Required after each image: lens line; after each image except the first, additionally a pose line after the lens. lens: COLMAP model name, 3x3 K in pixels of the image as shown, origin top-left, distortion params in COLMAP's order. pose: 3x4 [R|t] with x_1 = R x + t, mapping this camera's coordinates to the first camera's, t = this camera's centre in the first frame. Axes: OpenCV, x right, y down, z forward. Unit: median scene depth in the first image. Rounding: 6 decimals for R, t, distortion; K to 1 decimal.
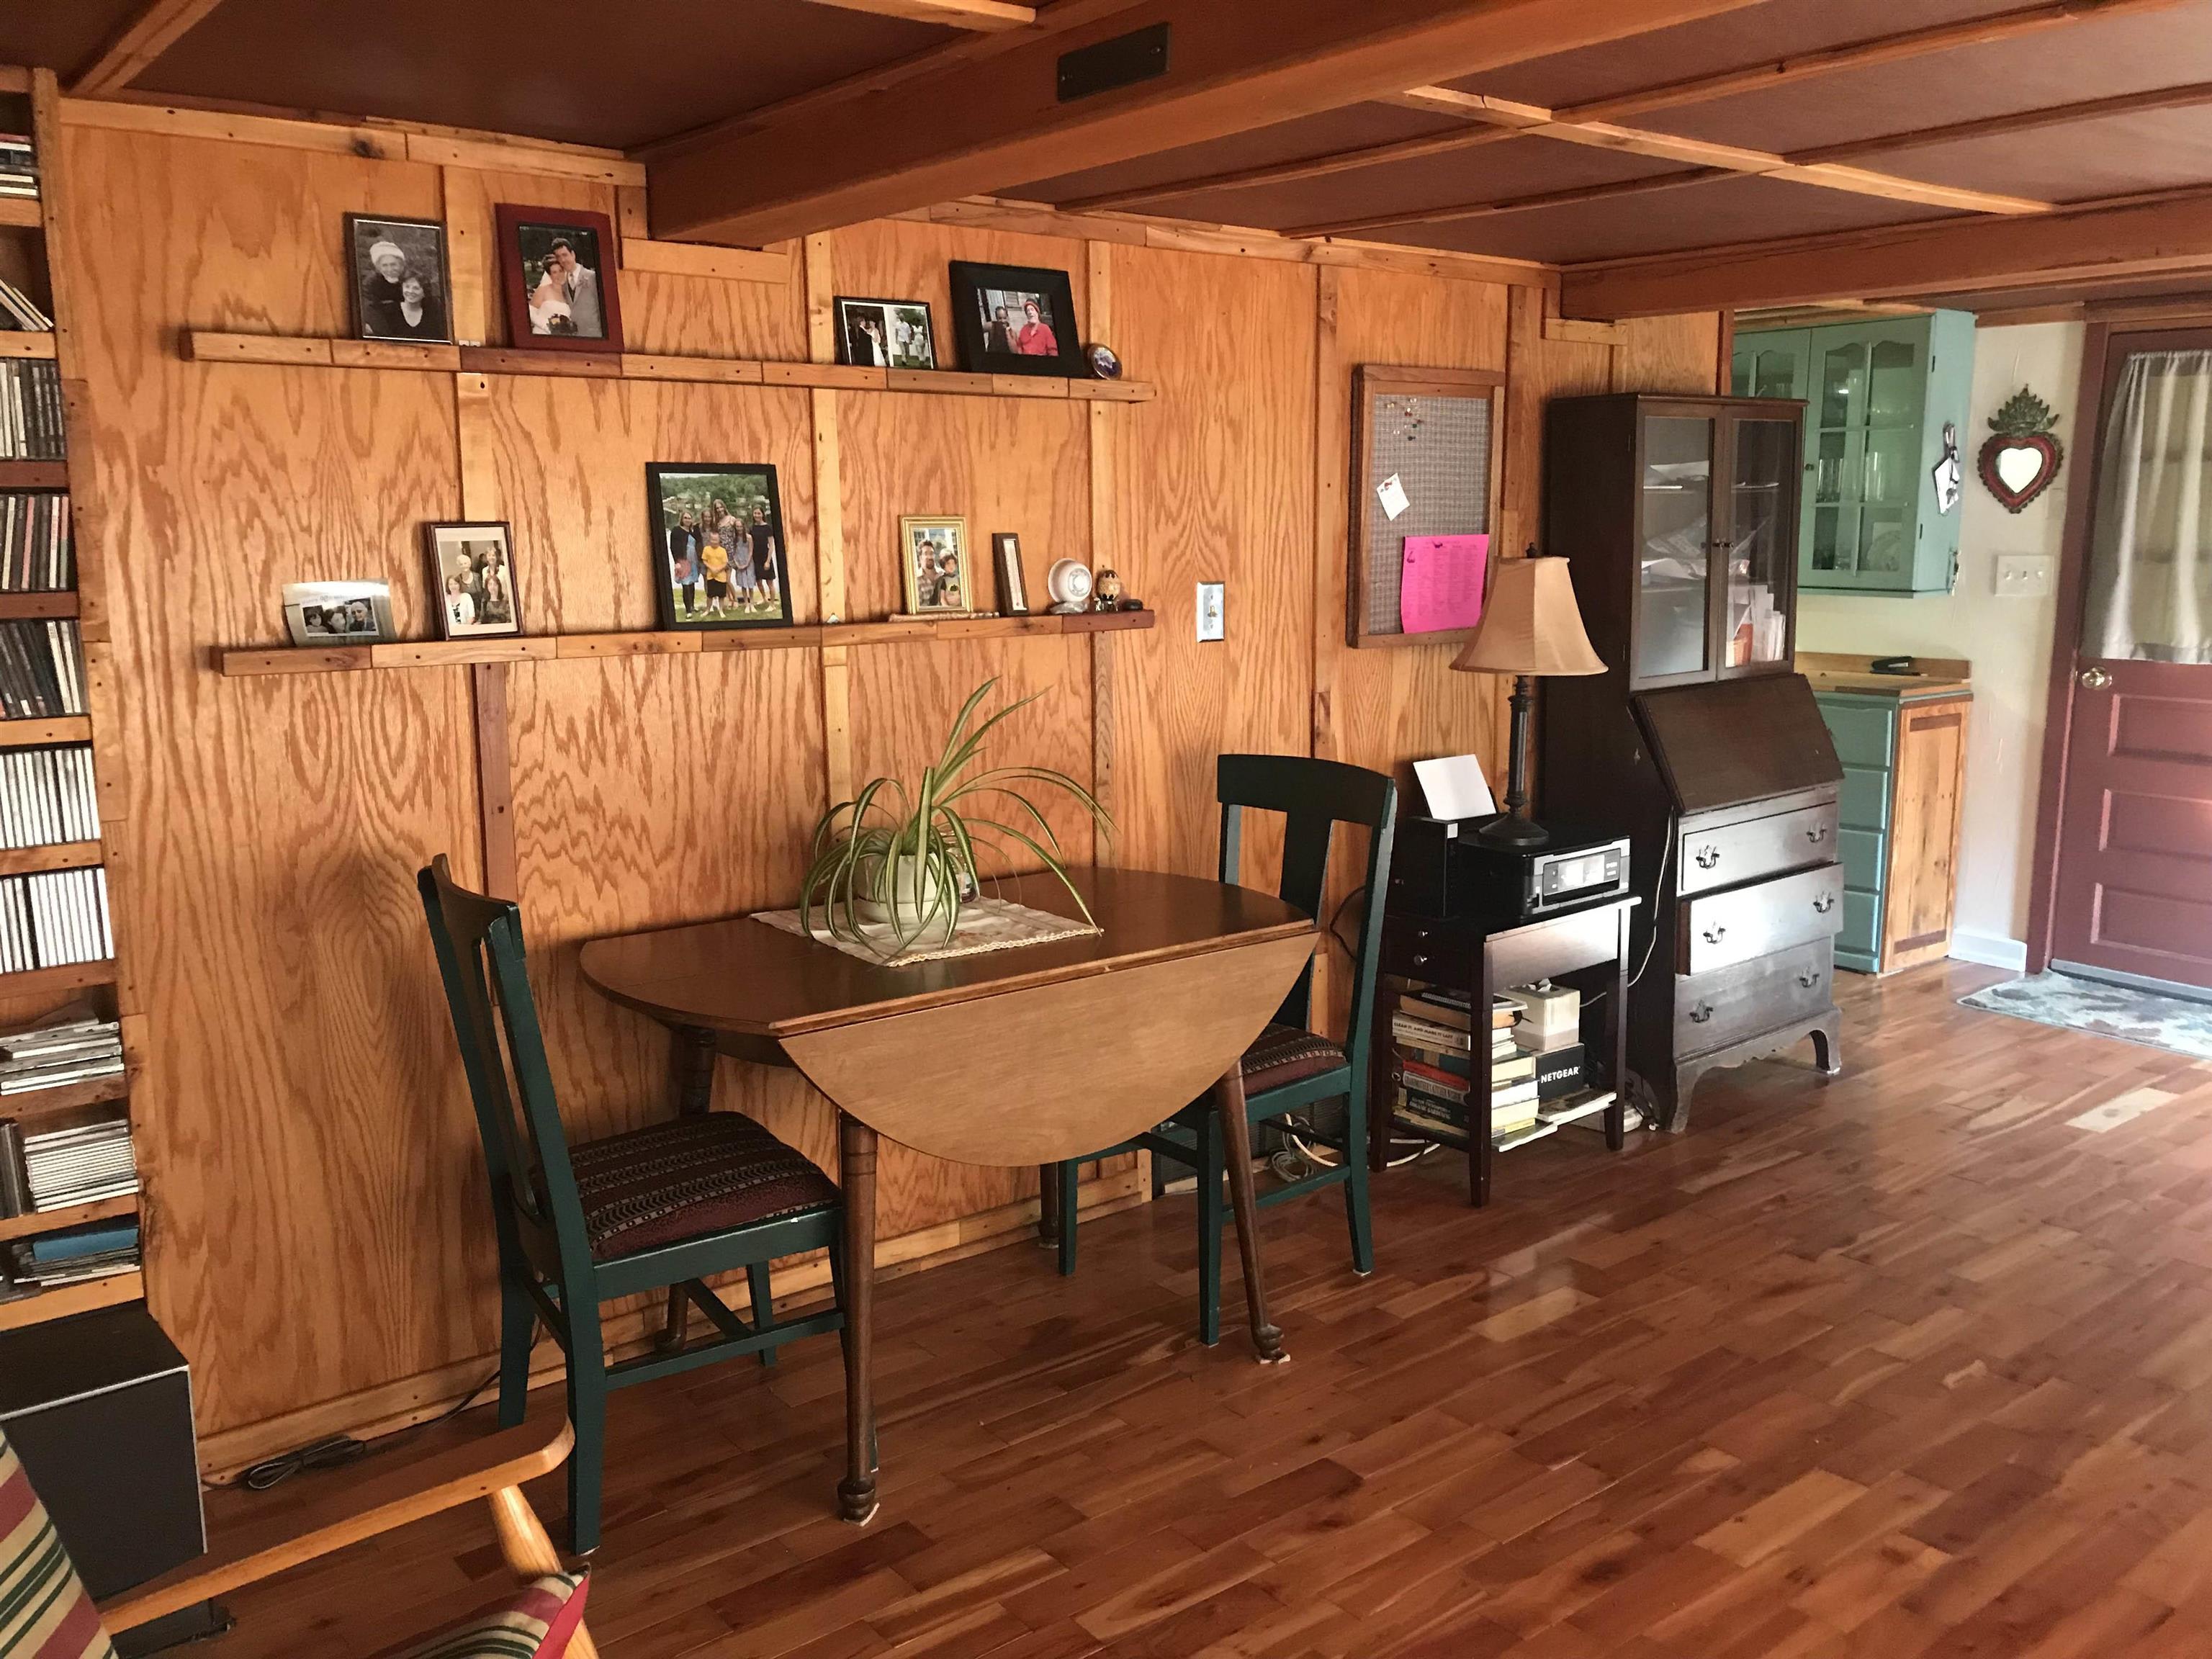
lens RADIAL K [[1842.9, 0, 1108.1], [0, 1842.9, 835.8], [0, 0, 1]] dist [0.045587, -0.025116]
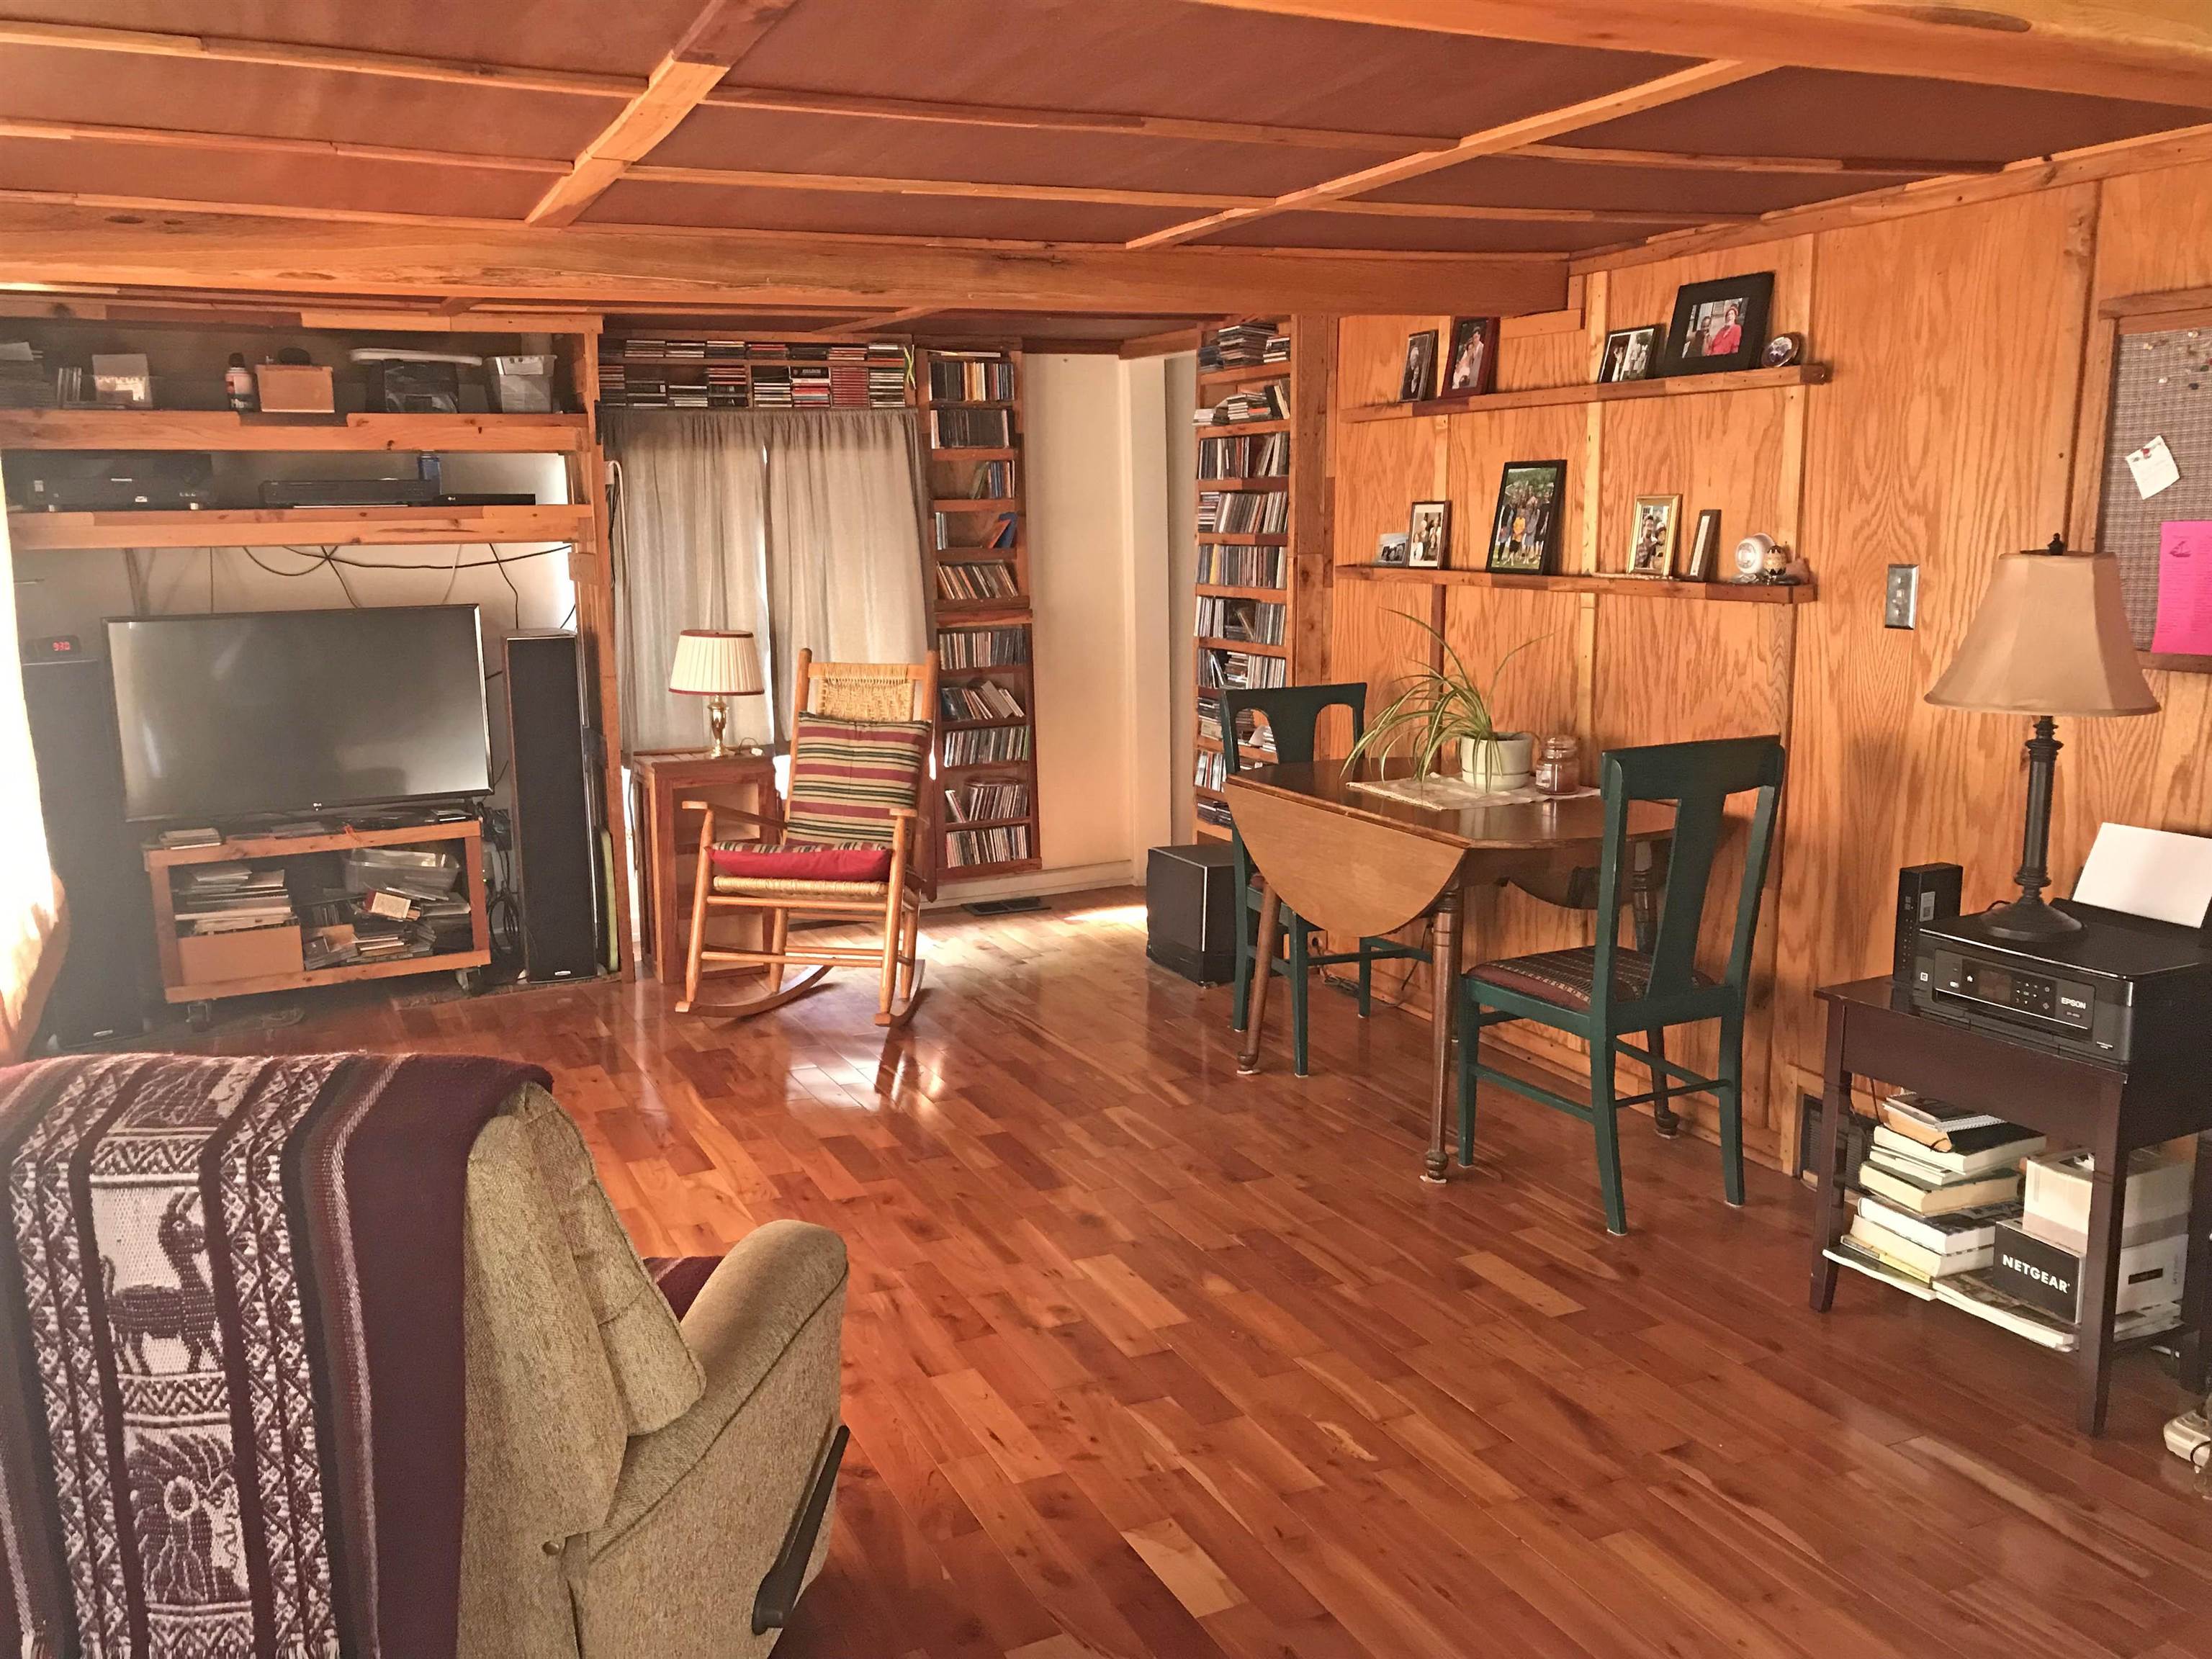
lens RADIAL K [[1842.9, 0, 1104.5], [0, 1842.9, 835.2], [0, 0, 1]] dist [0.045587, -0.025116]
pose [[-0.234308, 0.186276, -0.954149, 1.214622], [-0.148679, 0.963059, 0.224526, -0.177569], [0.960726, 0.194470, -0.197957, 0.931899]]
